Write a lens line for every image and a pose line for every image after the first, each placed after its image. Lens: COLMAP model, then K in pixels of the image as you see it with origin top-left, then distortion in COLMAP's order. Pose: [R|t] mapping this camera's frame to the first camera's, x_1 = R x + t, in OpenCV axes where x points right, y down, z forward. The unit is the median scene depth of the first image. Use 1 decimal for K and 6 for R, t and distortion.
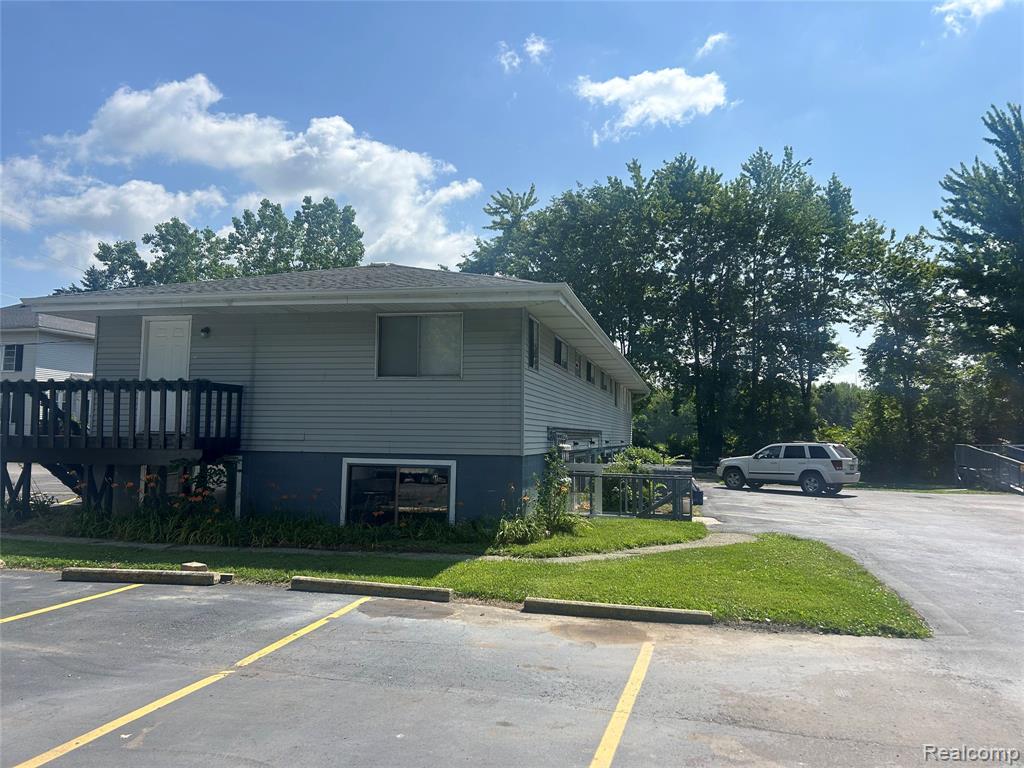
lens RADIAL K [[739.9, 0, 512.0], [0, 739.9, 384.0], [0, 0, 1]] dist [0.055946, -0.073226]
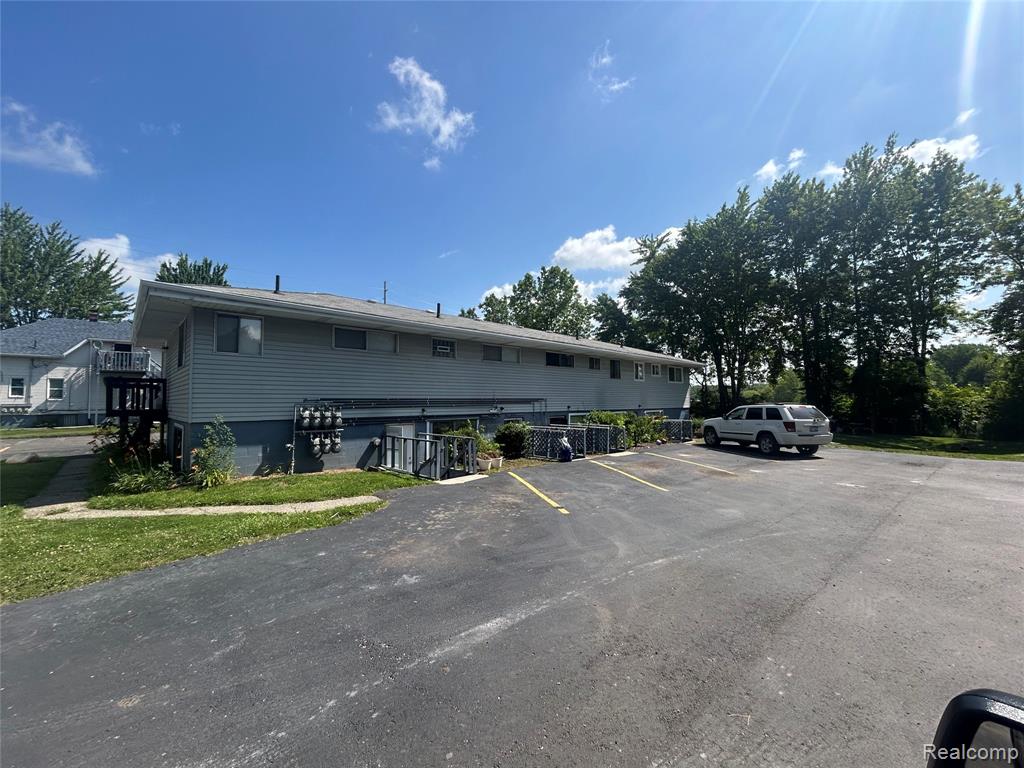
lens RADIAL K [[409.9, 0, 512.0], [0, 409.9, 384.0], [0, 0, 1]] dist [-0.009302, -0.000082]
pose [[0.839319, -0.044483, -0.541816, 0.236108], [0.056342, 0.998397, 0.005310, 0.015893], [0.540711, -0.034983, 0.840480, 0.193996]]
